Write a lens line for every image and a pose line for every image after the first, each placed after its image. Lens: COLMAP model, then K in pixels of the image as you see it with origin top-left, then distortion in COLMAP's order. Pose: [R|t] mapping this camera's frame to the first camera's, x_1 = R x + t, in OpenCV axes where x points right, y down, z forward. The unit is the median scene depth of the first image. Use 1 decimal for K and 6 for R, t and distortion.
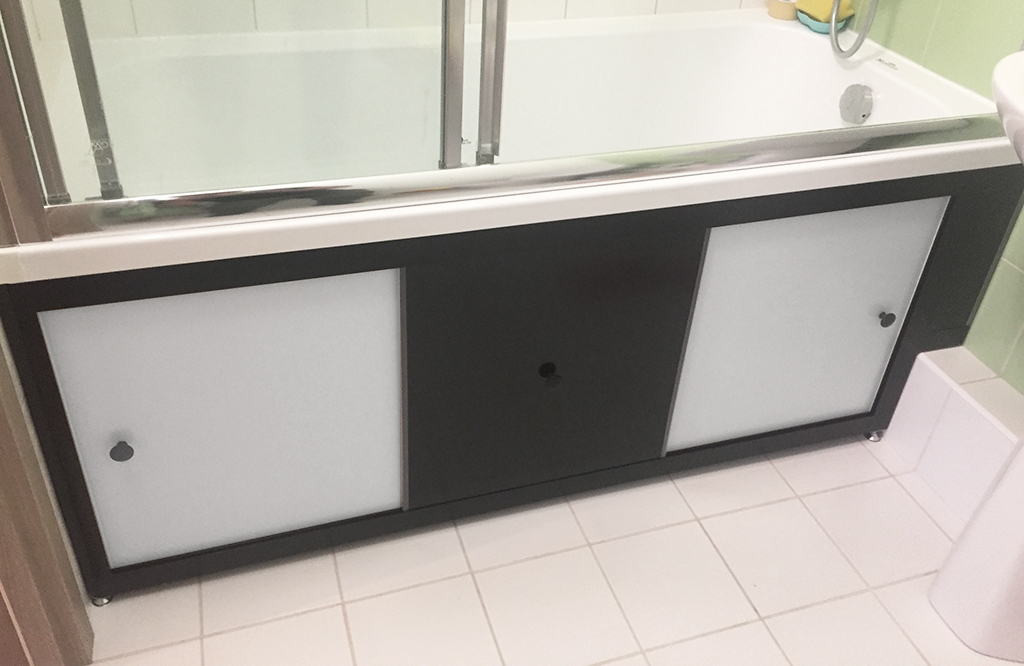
lens RADIAL K [[878.9, 0, 510.1], [0, 878.9, 330.5], [0, 0, 1]] dist [-0.002046, -0.009103]
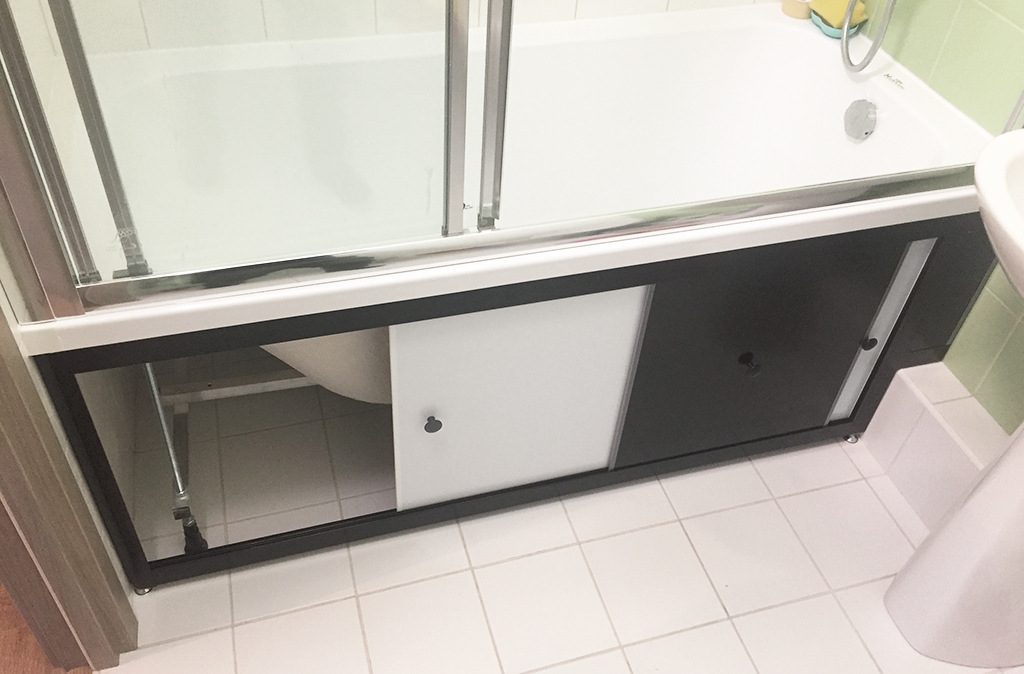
lens RADIAL K [[883.4, 0, 512.4], [0, 883.4, 337.9], [0, 0, 1]] dist [-0.001334, 0.003653]
pose [[0.999630, 0.021531, -0.016597, 0.019613], [-0.018598, 0.986911, 0.160192, -0.189297], [0.019829, -0.159824, 0.986946, -0.055775]]
